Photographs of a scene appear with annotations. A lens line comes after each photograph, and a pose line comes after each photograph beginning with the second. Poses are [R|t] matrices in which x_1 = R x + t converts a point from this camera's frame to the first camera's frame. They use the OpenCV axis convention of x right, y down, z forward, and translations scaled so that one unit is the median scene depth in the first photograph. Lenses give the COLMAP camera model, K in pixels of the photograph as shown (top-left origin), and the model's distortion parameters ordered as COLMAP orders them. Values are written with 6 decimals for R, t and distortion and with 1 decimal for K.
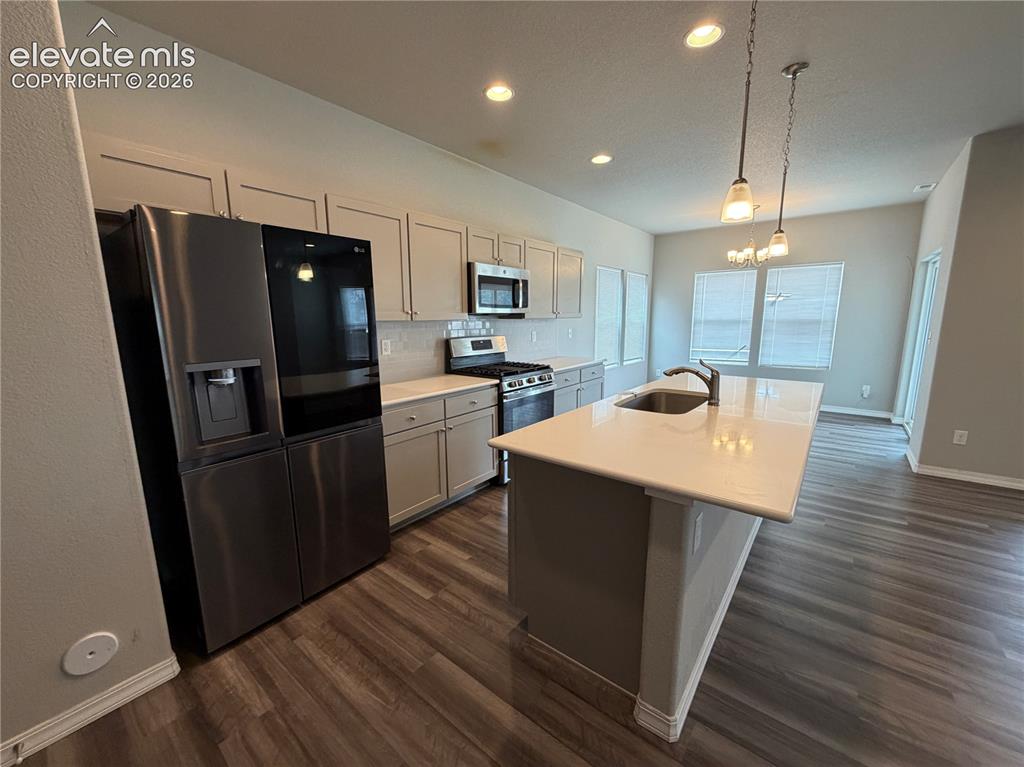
lens RADIAL K [[406.5, 0, 511.5], [0, 406.5, 385.2], [0, 0, 1]] dist [-0.000892, 0.000088]
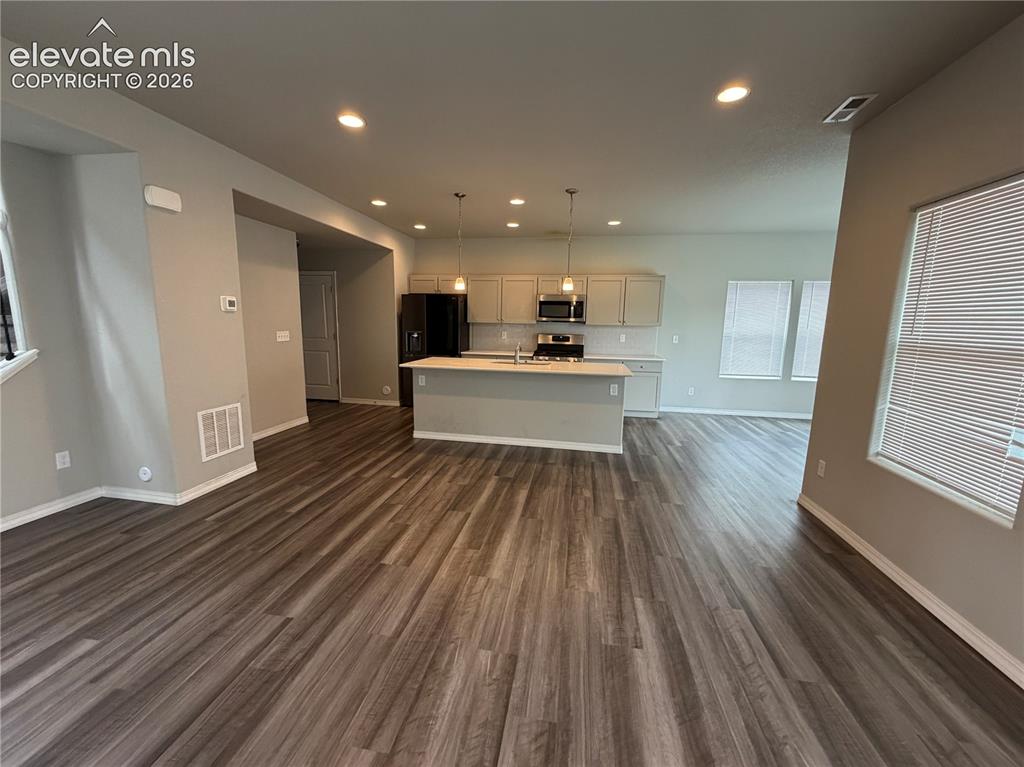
lens RADIAL K [[406.5, 0, 510.2], [0, 406.5, 385.2], [0, 0, 1]] dist [-0.000892, 0.000088]
pose [[0.482148, 0.152550, -0.862706, 1.371369], [-0.169575, 0.982351, 0.078934, -0.003955], [0.859522, 0.108236, 0.499507, -0.041931]]
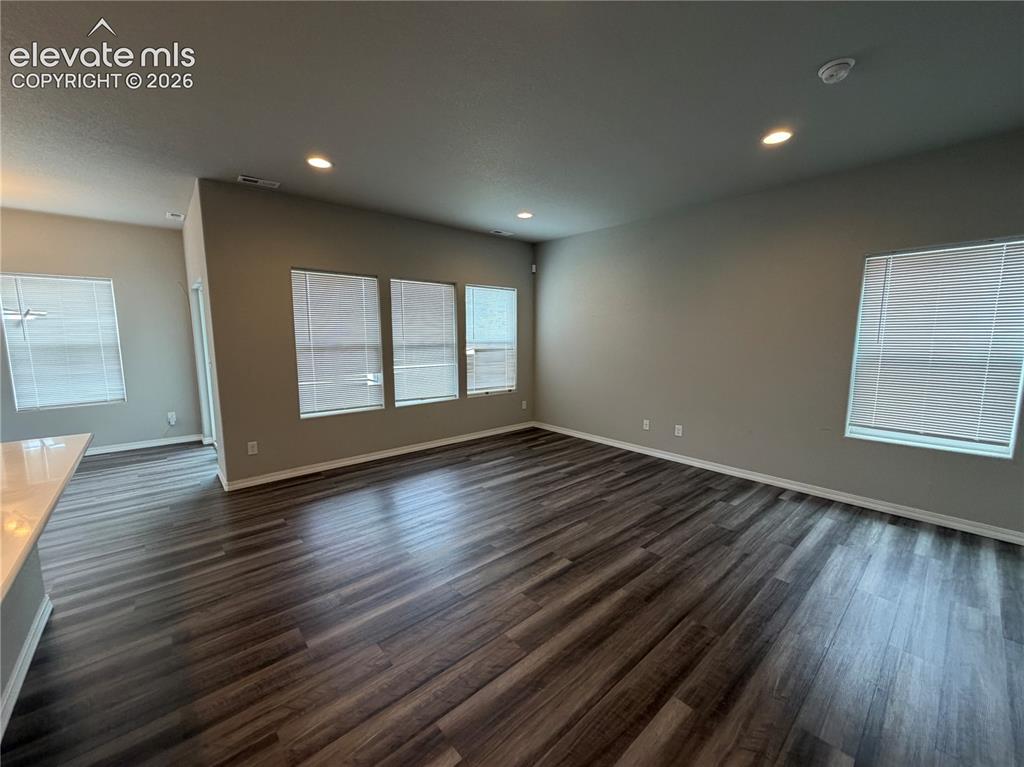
lens RADIAL K [[406.5, 0, 508.7], [0, 406.5, 384.9], [0, 0, 1]] dist [-0.000892, 0.000088]
pose [[0.173763, -0.118413, 0.977642, 0.127643], [0.165272, 0.982171, 0.089587, -0.025409], [-0.970820, 0.146010, 0.190235, 0.058601]]
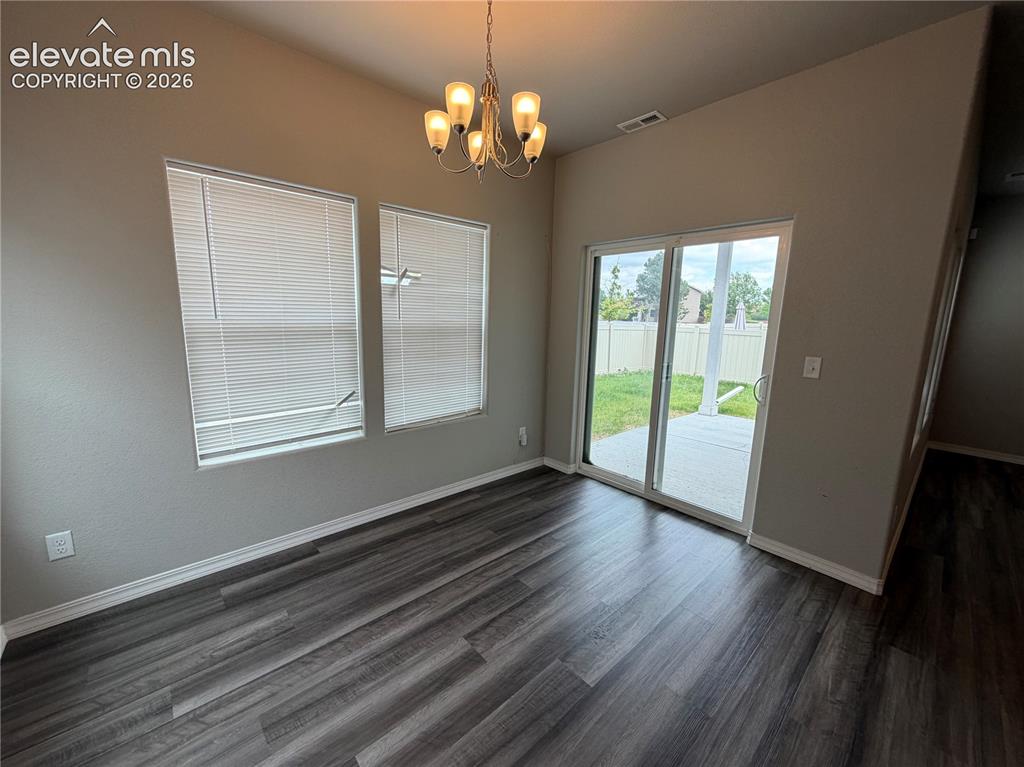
lens RADIAL K [[406.5, 0, 511.7], [0, 406.5, 384.0], [0, 0, 1]] dist [-0.000892, 0.000088]
pose [[0.167227, -0.149033, 0.974589, 0.360141], [0.146602, 0.981279, 0.124901, -0.228707], [-0.974958, 0.121990, 0.185944, 1.327992]]
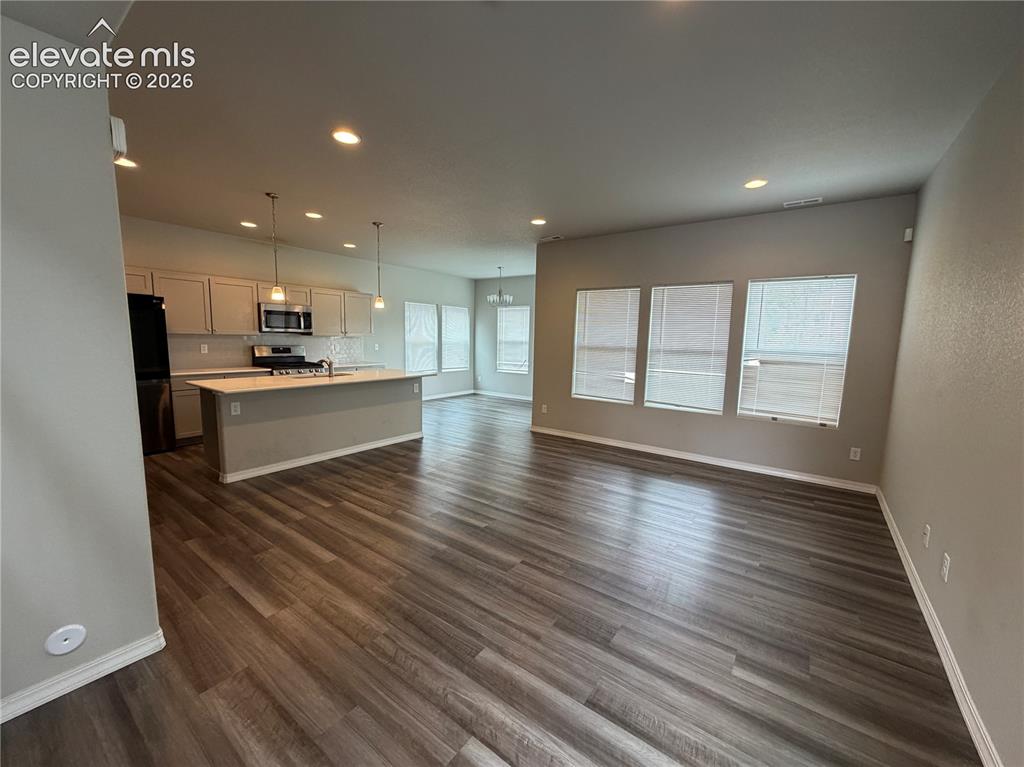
lens RADIAL K [[406.5, 0, 510.4], [0, 406.5, 383.0], [0, 0, 1]] dist [-0.000892, 0.000088]
pose [[0.998654, 0.023039, 0.046460, 0.790170], [-0.020544, 0.998358, -0.053474, 0.103153], [-0.047616, 0.052448, 0.997488, -0.692562]]
